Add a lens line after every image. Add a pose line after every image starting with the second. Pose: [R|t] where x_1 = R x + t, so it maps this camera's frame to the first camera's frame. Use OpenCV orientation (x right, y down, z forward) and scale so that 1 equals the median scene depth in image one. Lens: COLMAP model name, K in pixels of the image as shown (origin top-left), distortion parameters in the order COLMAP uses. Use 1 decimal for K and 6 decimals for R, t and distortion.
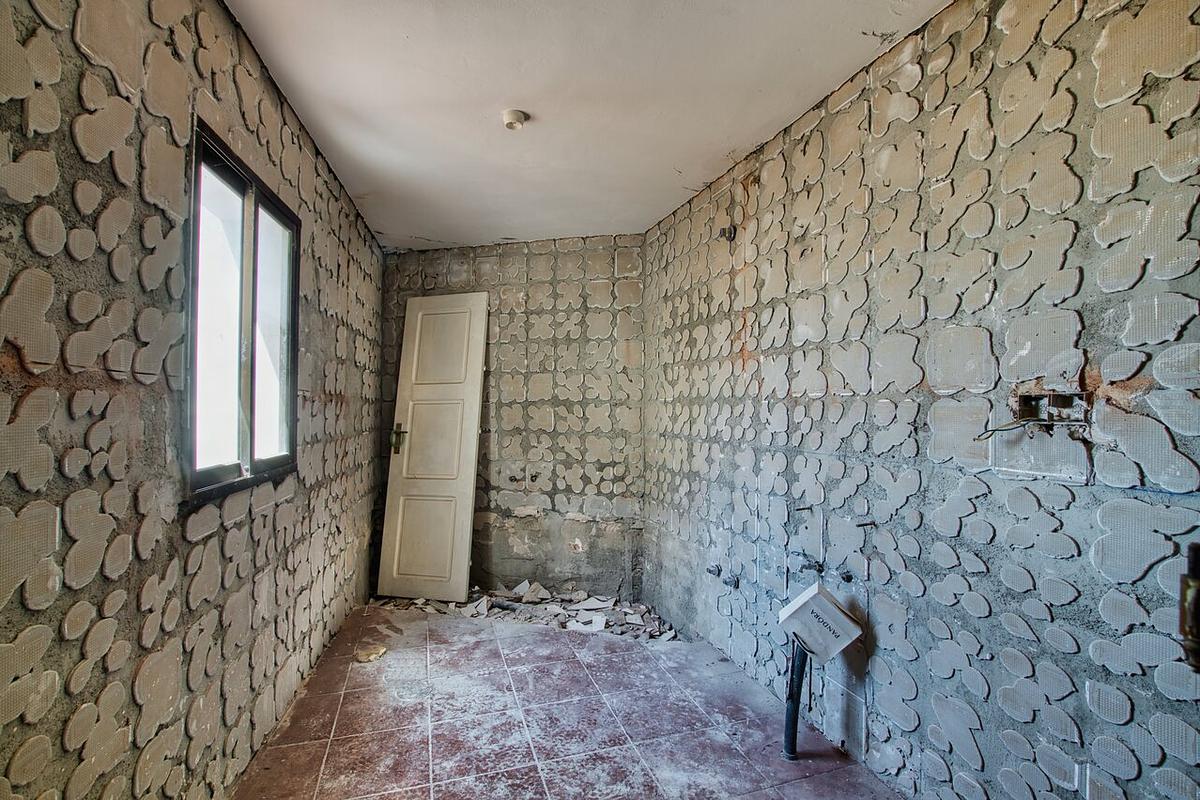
lens RADIAL K [[539.0, 0, 600.2], [0, 539.0, 400.0], [0, 0, 1]] dist [-0.023870, 0.001828]
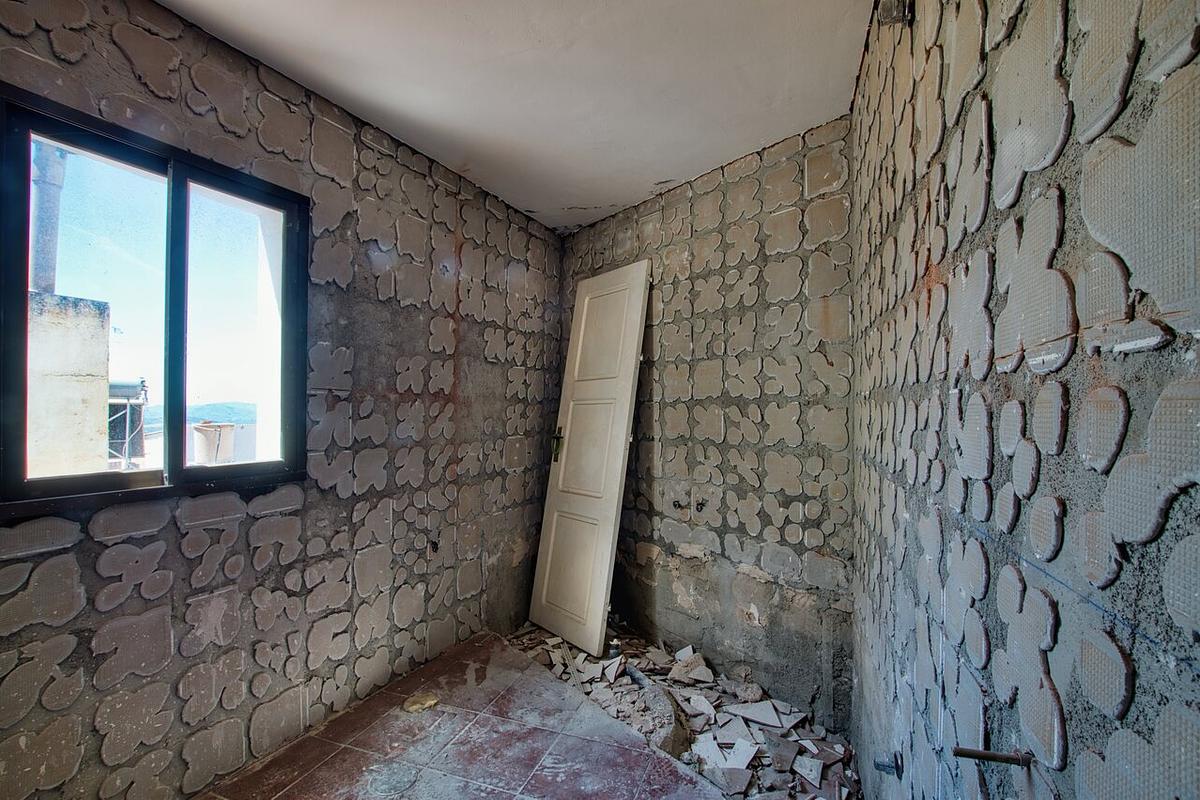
lens RADIAL K [[539.0, 0, 599.8], [0, 539.0, 402.8], [0, 0, 1]] dist [-0.023870, 0.001828]
pose [[0.787291, -0.007908, -0.616530, 0.219165], [0.009981, 0.999950, -0.000080, 0.005489], [0.616500, -0.006091, 0.787331, 0.359643]]
